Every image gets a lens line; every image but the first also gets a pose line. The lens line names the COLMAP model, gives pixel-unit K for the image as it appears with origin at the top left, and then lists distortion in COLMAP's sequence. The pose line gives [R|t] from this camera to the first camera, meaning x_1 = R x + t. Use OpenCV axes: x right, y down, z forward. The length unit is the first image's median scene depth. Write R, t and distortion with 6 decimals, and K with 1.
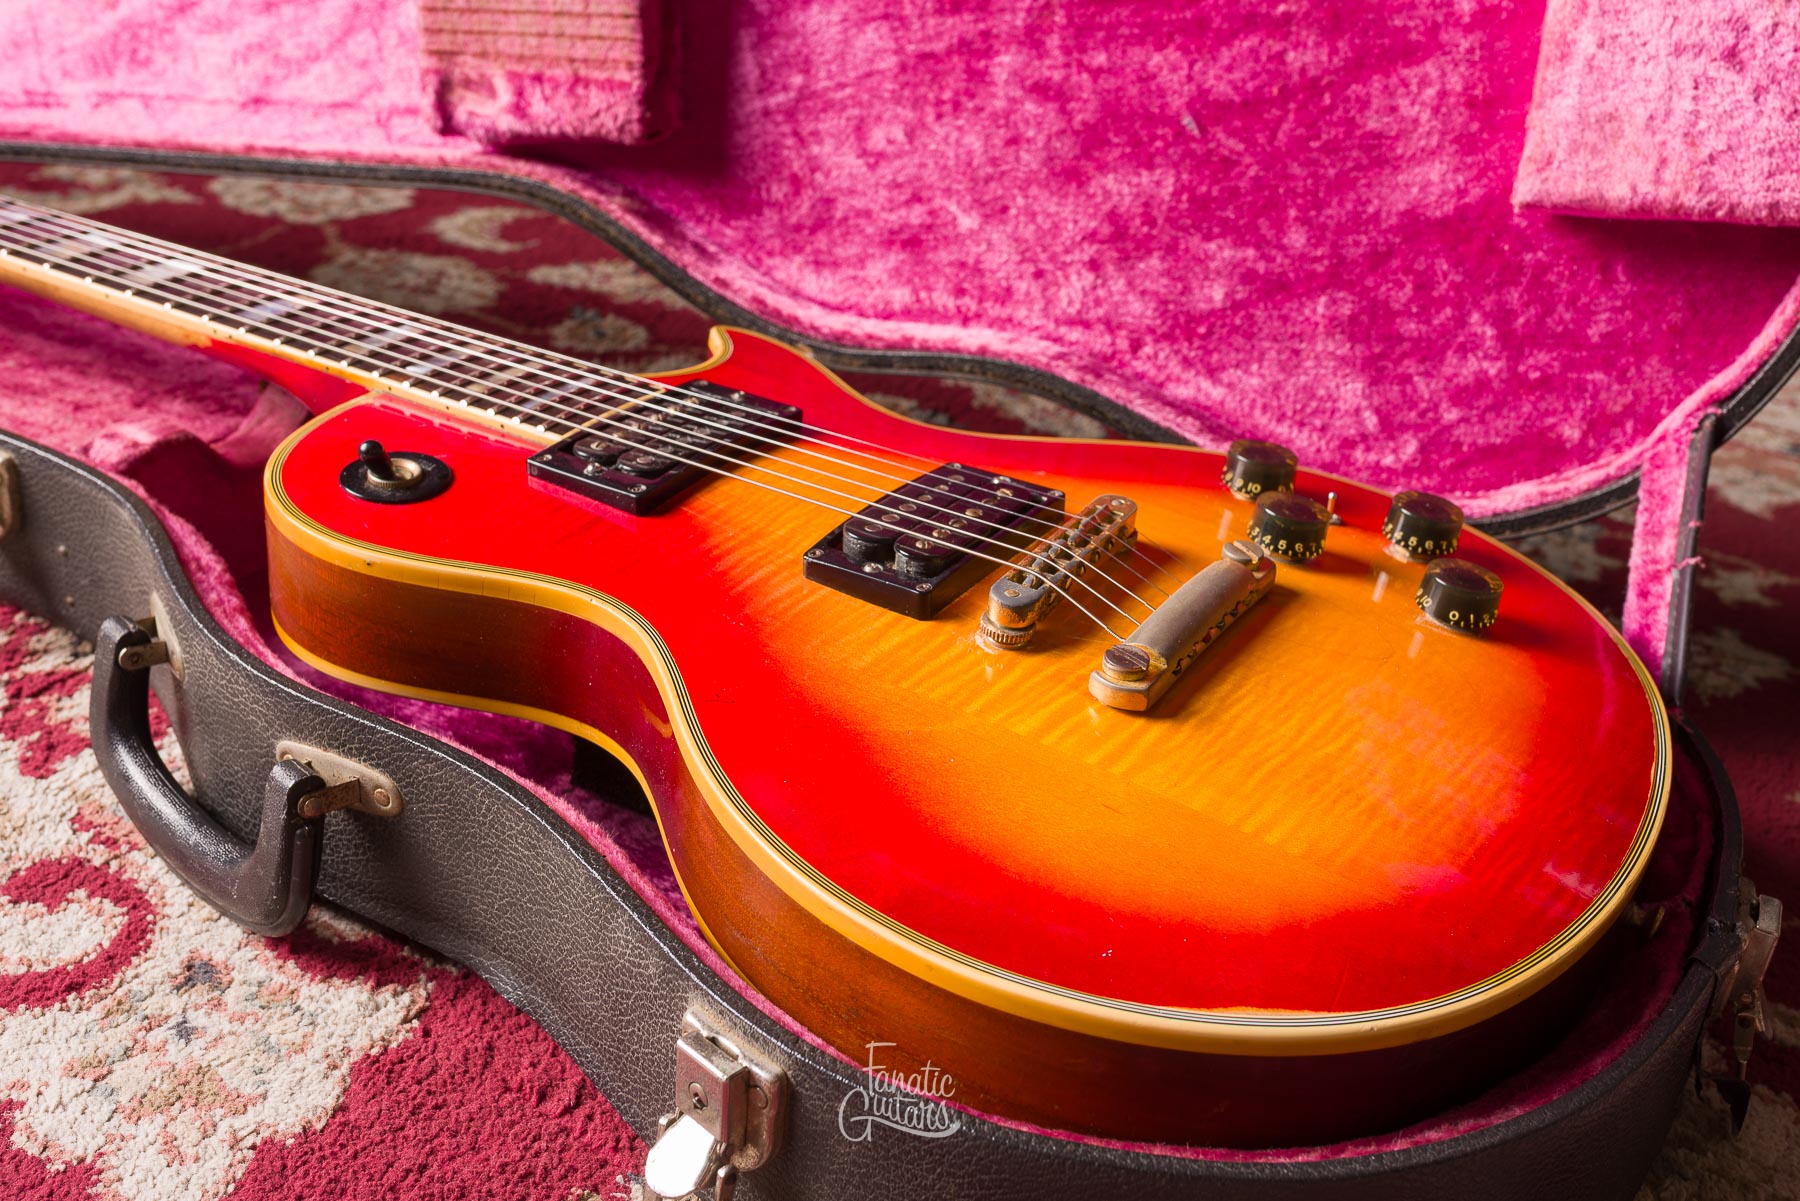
lens RADIAL K [[1930.0, 0, 961.1], [0, 1930.0, 646.1], [0, 0, 1]] dist [0.004124, -0.009144]
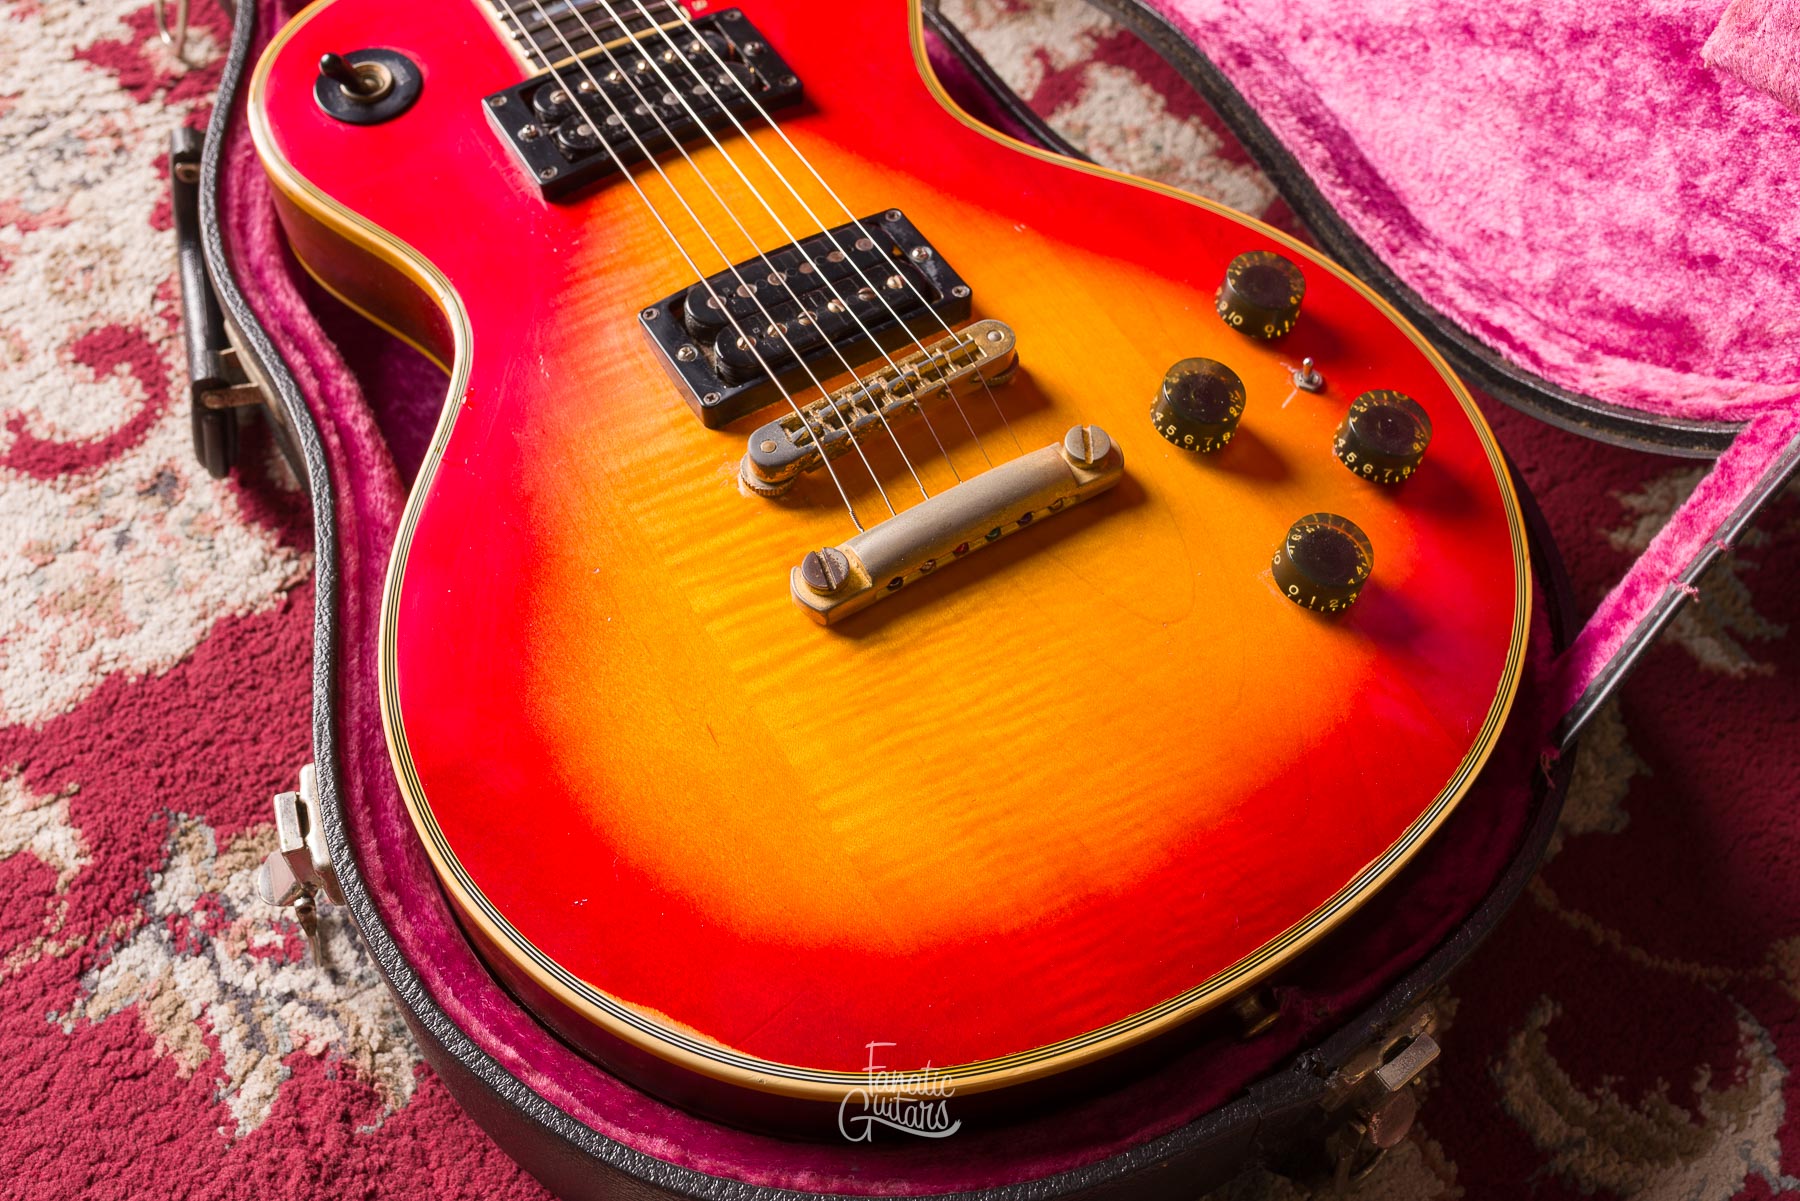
lens RADIAL K [[1761.2, 0, 903.5], [0, 1761.2, 602.2], [0, 0, 1]] dist [0.000373, -0.001456]
pose [[0.875360, 0.372554, -0.308138, 0.322255], [-0.201721, 0.860656, 0.467525, -0.322041], [0.439379, -0.347095, 0.828535, 0.238526]]
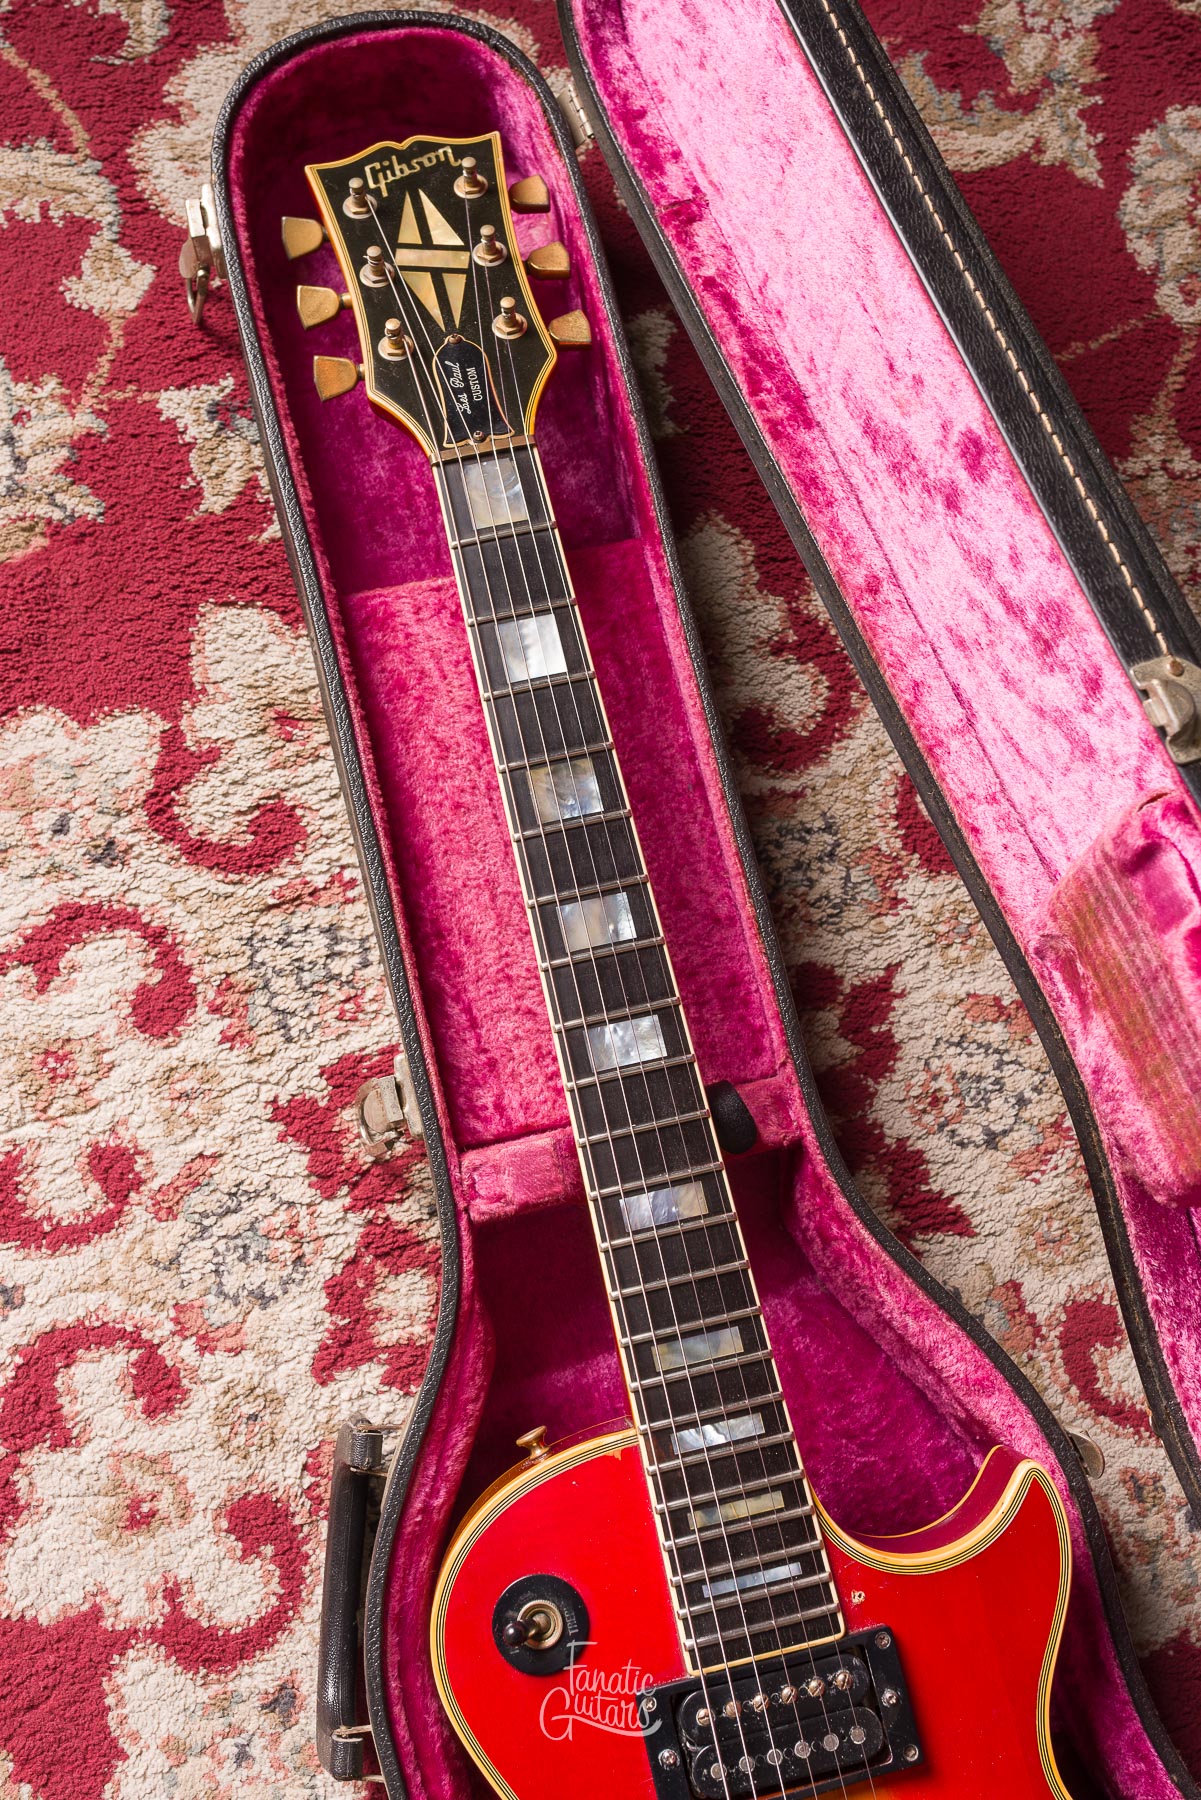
lens RADIAL K [[1873.4, 0, 605.7], [0, 1873.4, 900.0], [0, 0, 1]] dist [-0.002326, -0.000541]
pose [[0.680465, 0.699212, -0.219250, -0.300540], [-0.337203, 0.564425, 0.753471, -1.075101], [0.650586, -0.438779, 0.619847, 0.500703]]
